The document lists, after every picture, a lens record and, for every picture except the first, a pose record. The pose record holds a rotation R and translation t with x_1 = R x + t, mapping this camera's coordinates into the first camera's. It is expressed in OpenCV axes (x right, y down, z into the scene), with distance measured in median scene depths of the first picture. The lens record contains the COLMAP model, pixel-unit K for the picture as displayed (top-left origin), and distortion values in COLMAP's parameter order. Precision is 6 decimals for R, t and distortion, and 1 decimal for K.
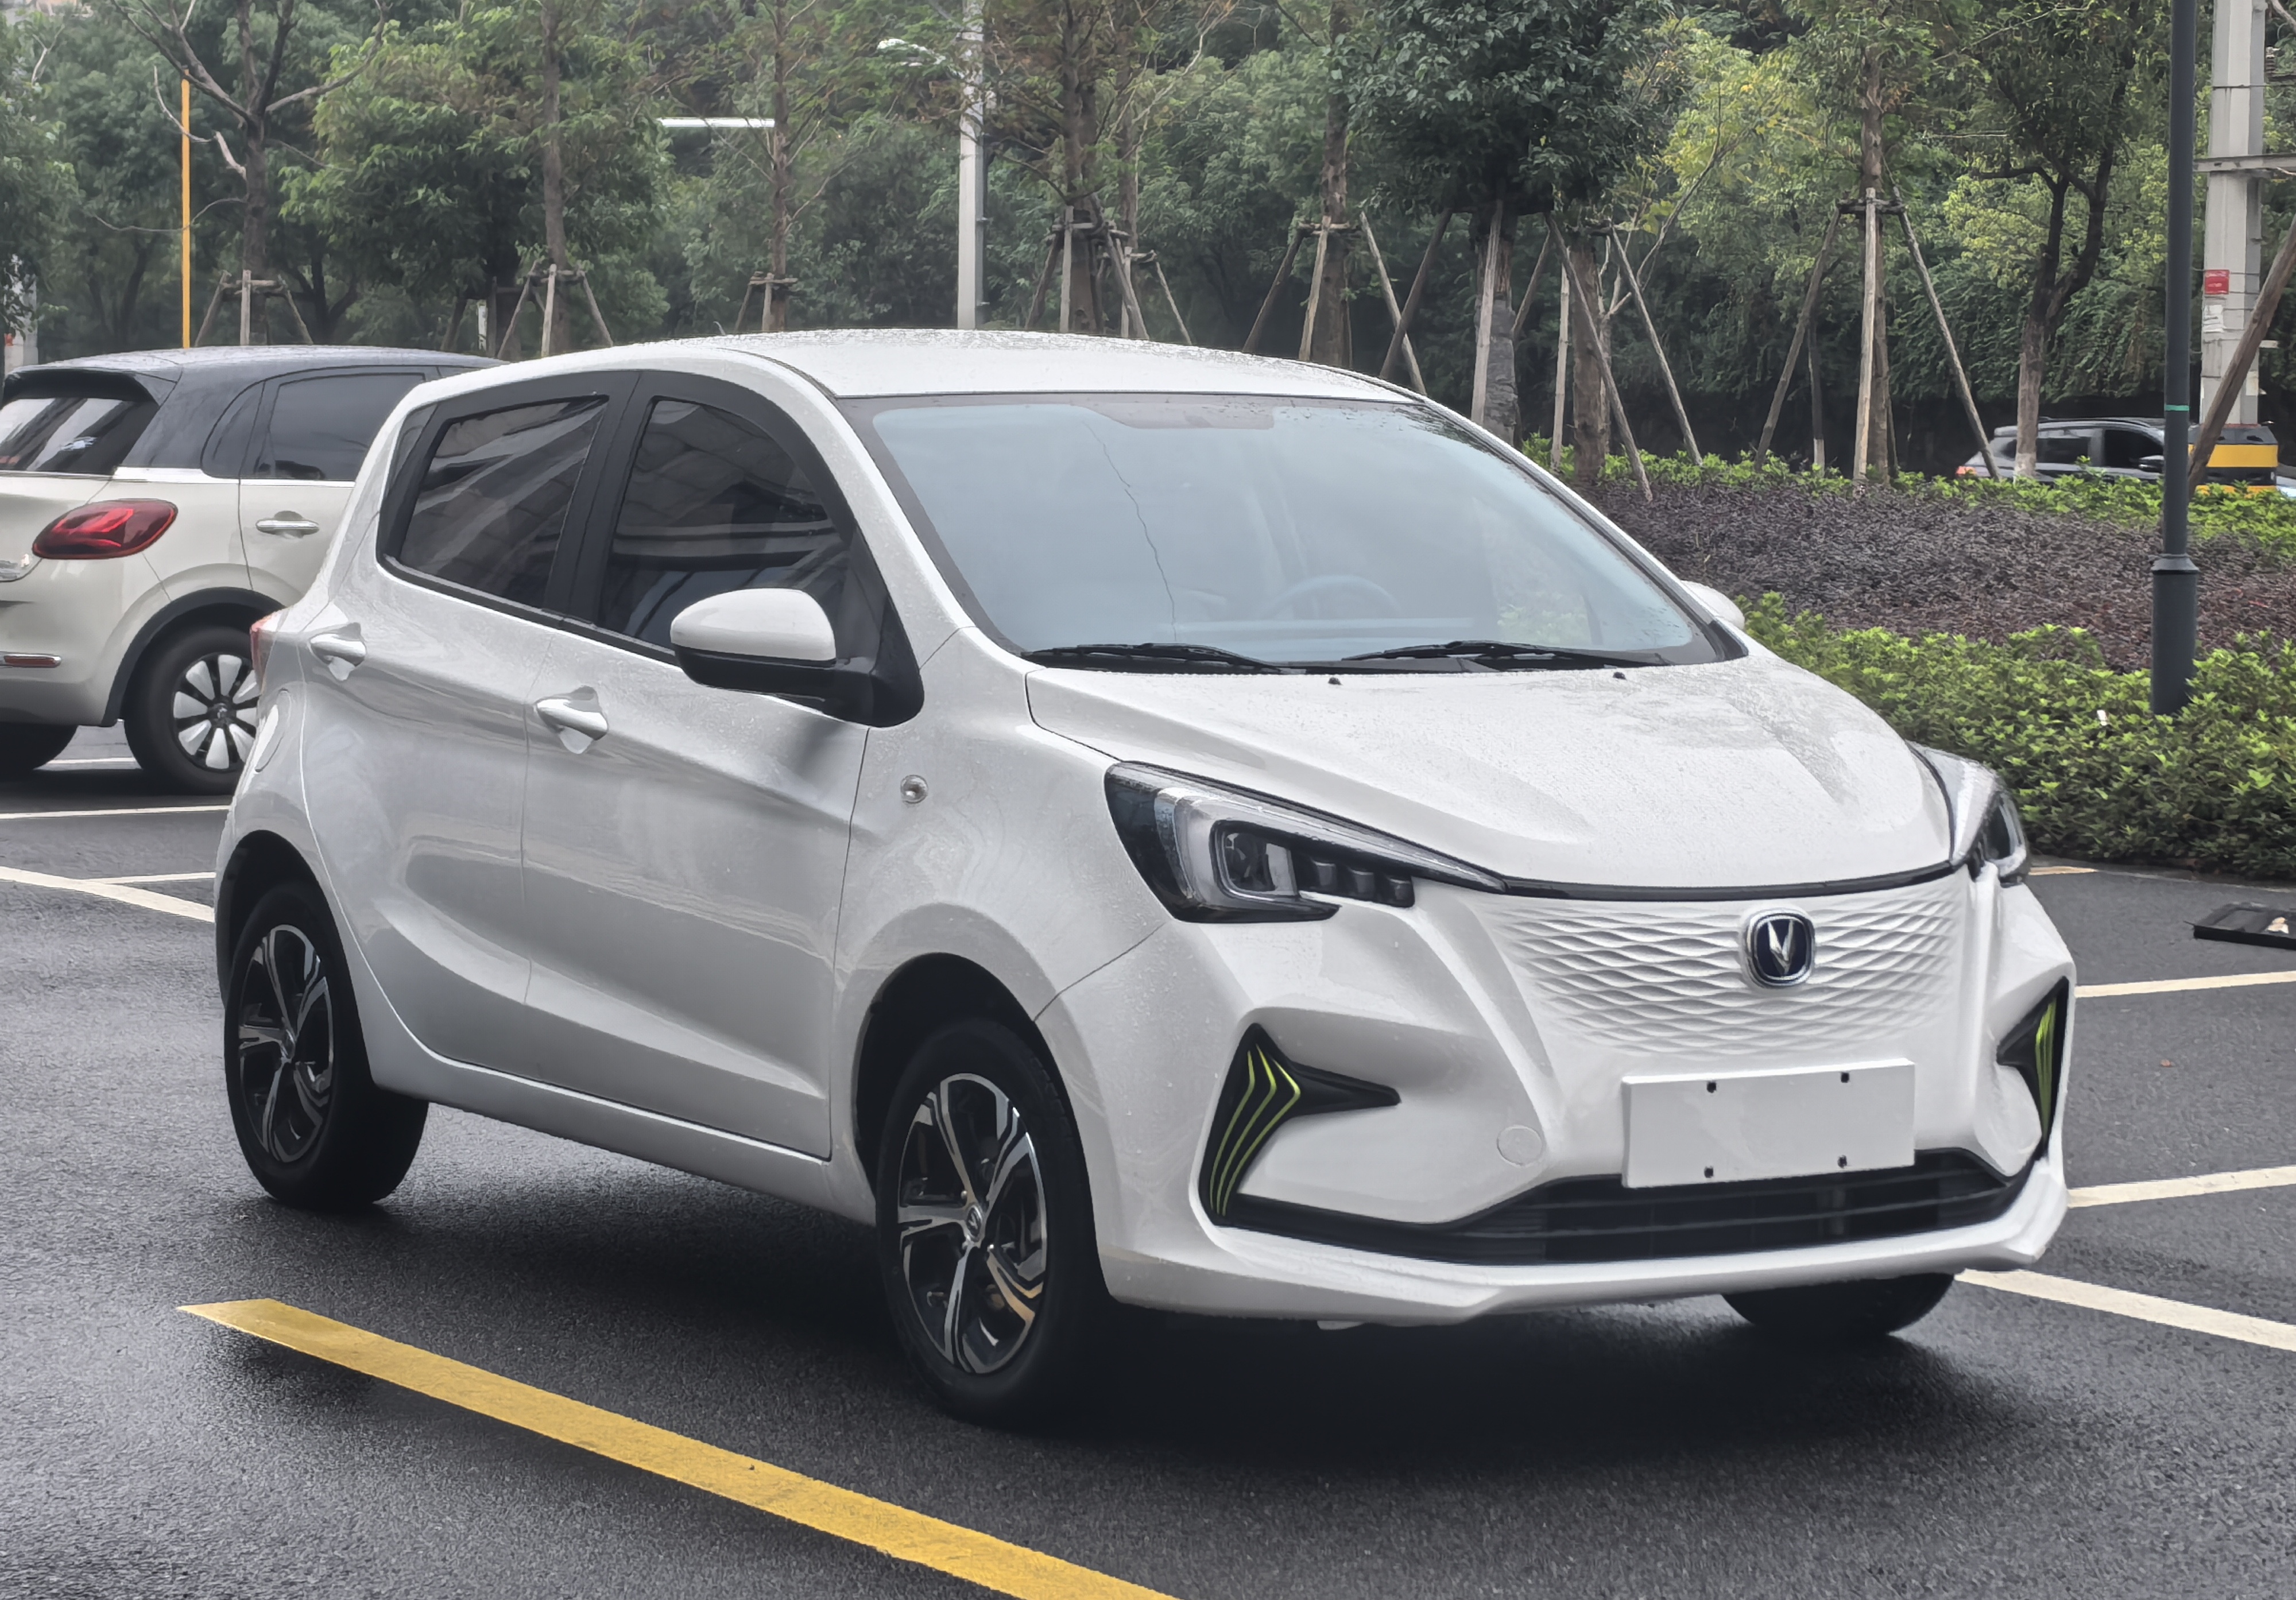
lens RADIAL K [[5378.5, 0, 1144.2], [0, 5378.5, 787.2], [0, 0, 1]] dist [0.234176, 0.000000]
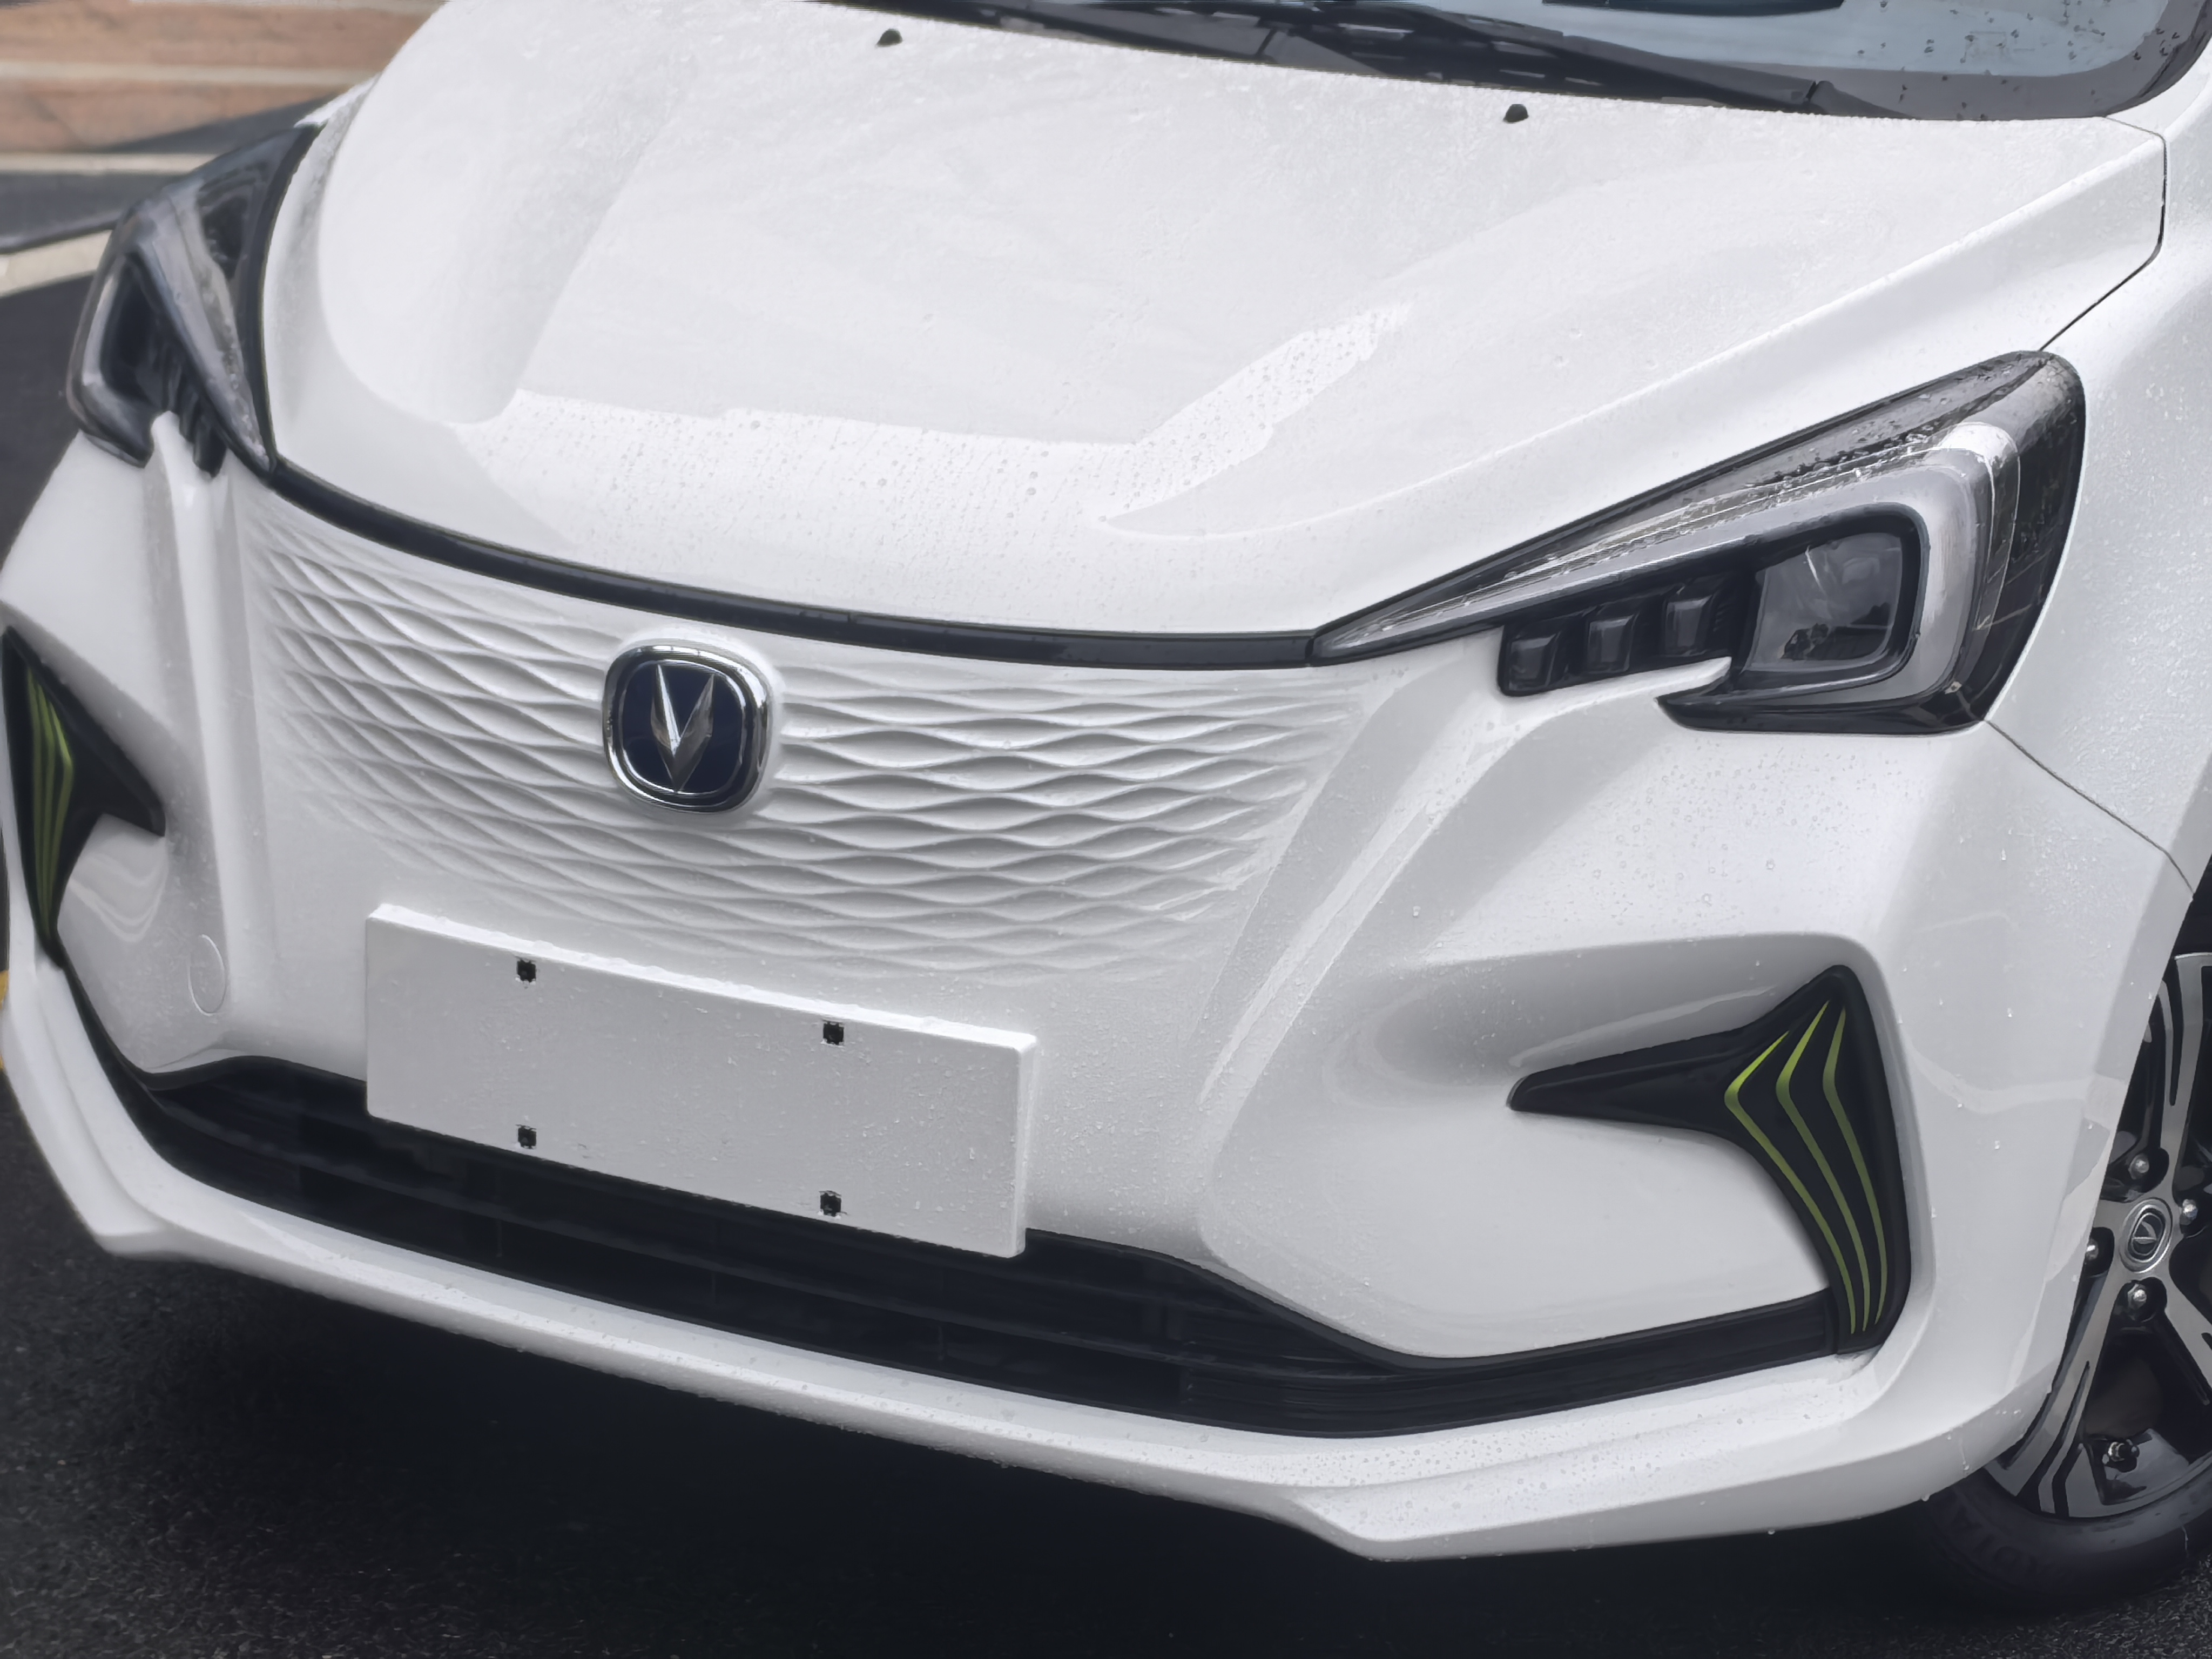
lens RADIAL K [[5252.6, 0, 1123.2], [0, 5252.6, 816.0], [0, 0, 1]] dist [0.124077, 0.000000]
pose [[0.537545, 0.253339, -0.804279, 0.495139], [-0.100527, 0.966253, 0.237171, -0.072893], [0.837221, -0.046638, 0.544872, 0.765908]]
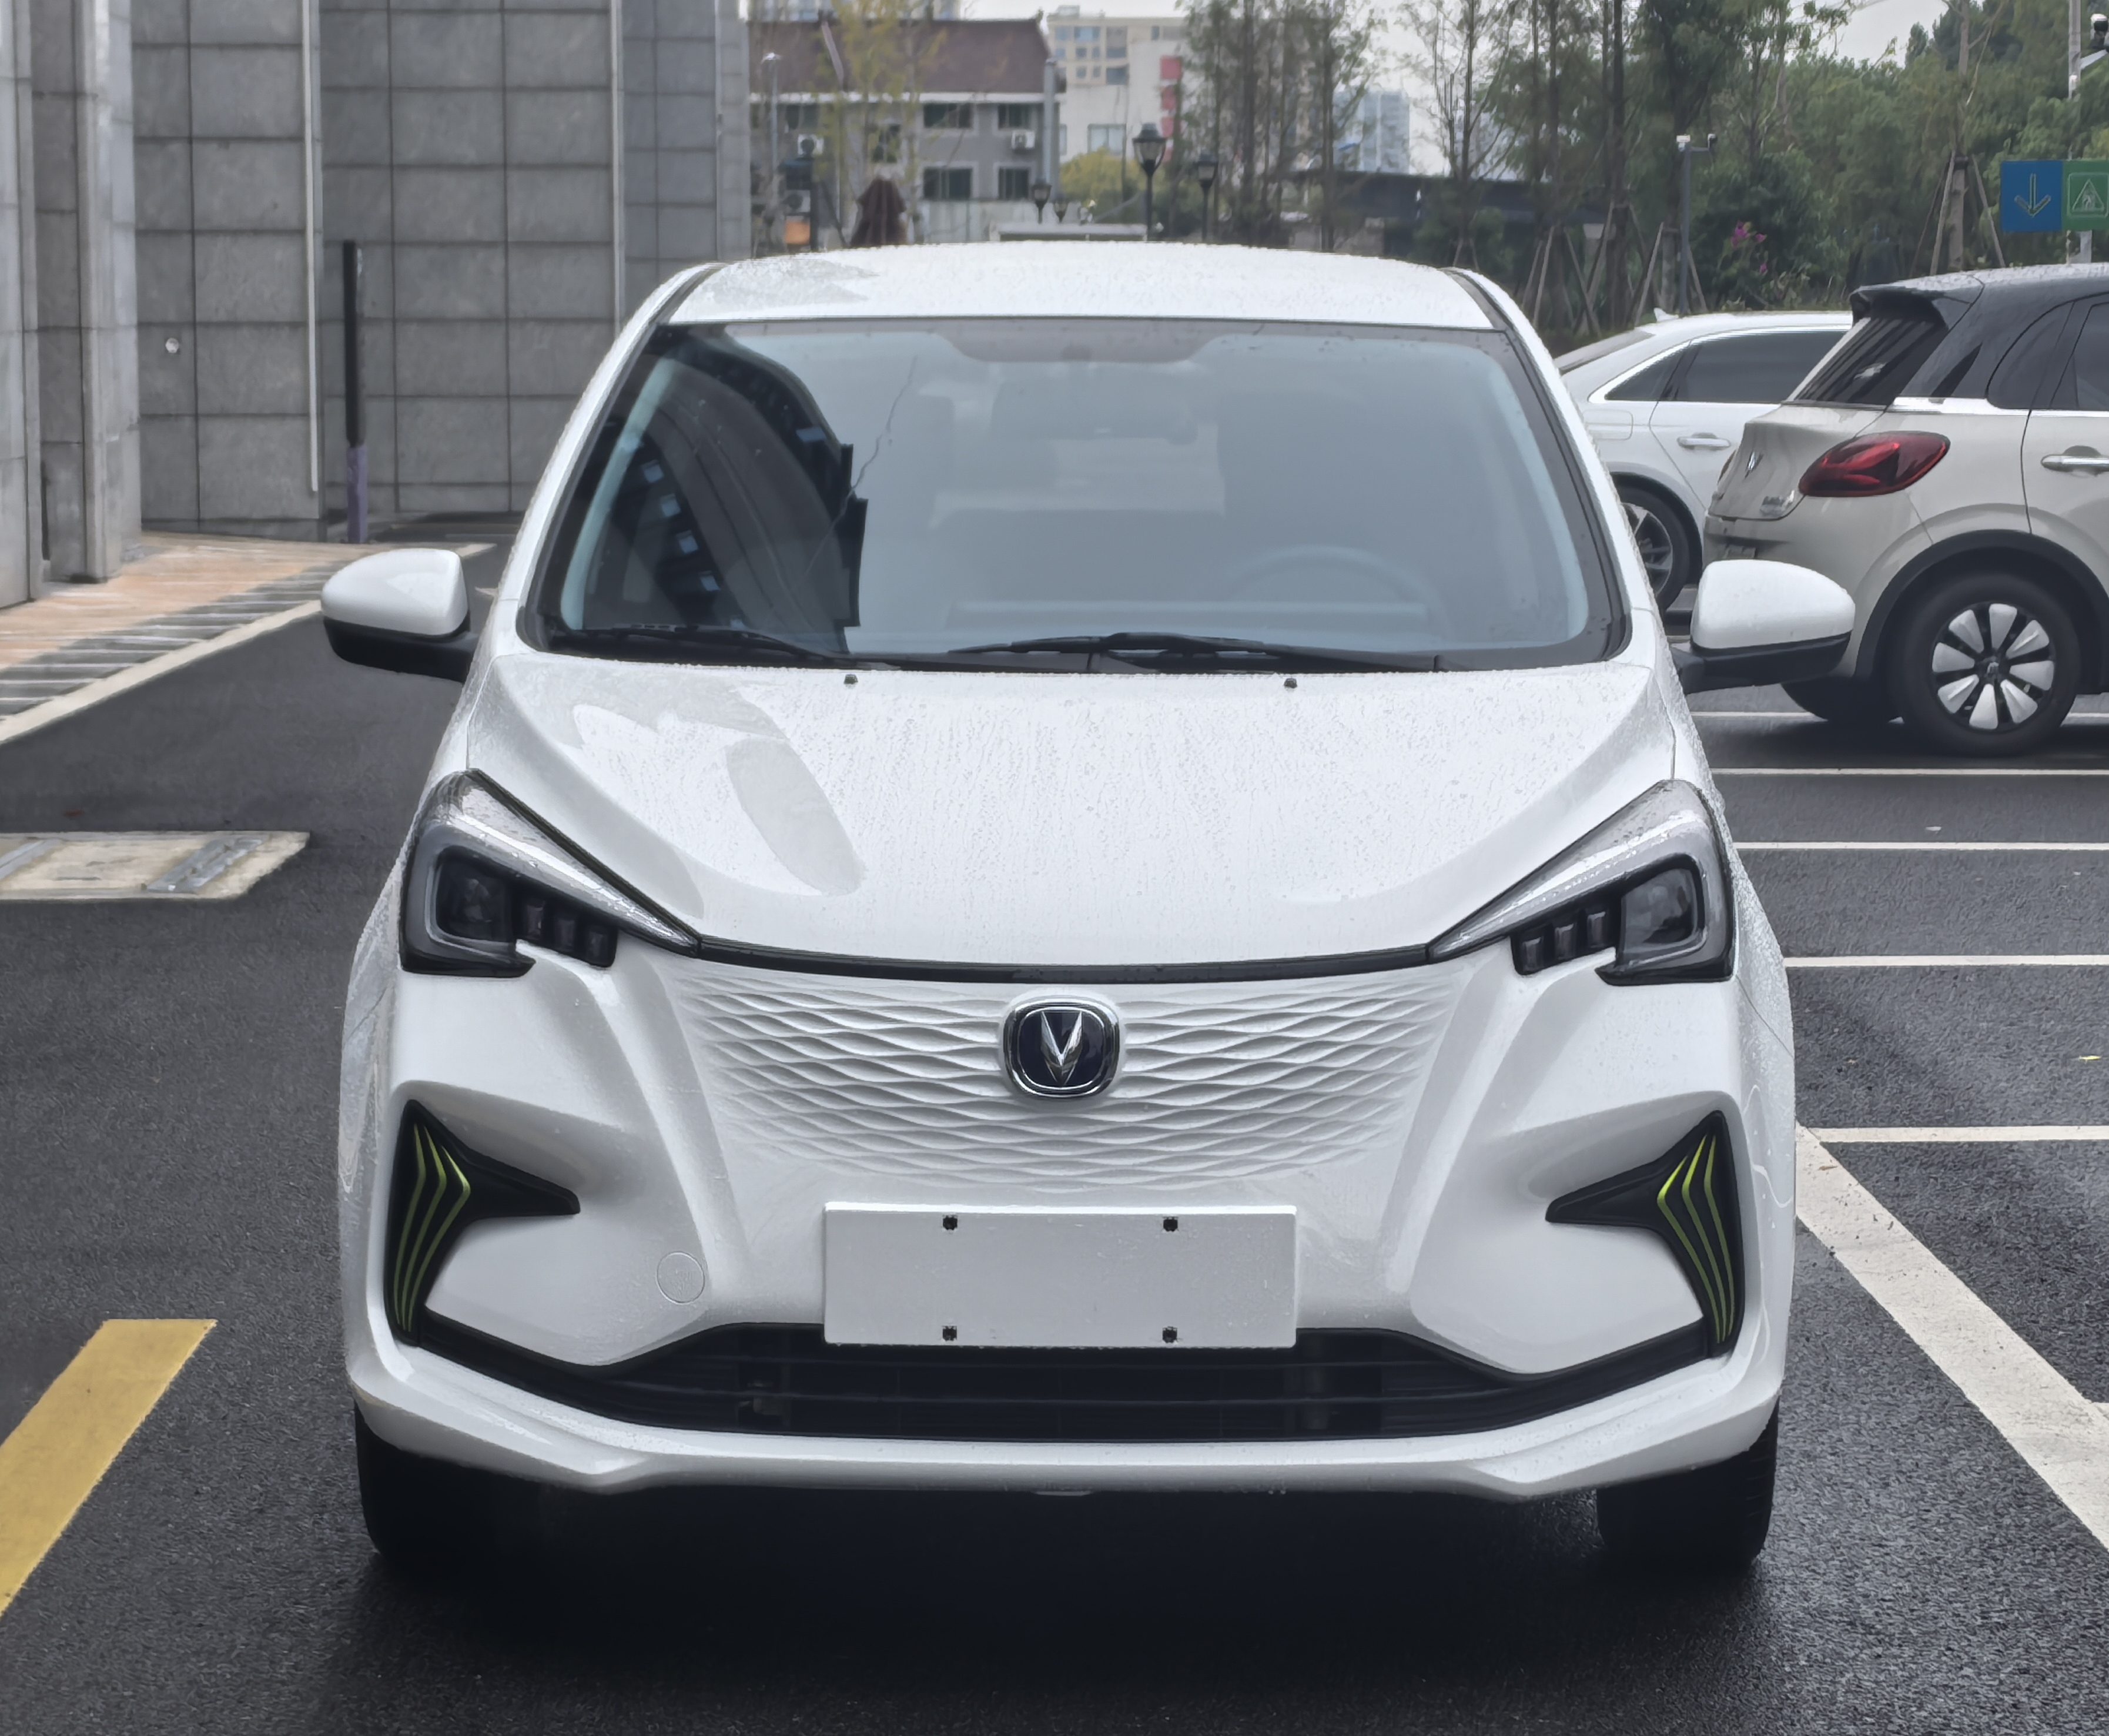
lens RADIAL K [[5543.3, 0, 1041.9], [0, 5543.3, 849.7], [0, 0, 1]] dist [0.141151, 0.000000]
pose [[0.842235, 0.048549, -0.536920, 0.523108], [-0.035879, 0.998777, 0.034028, -0.024306], [0.537915, -0.009395, 0.842947, 0.330719]]
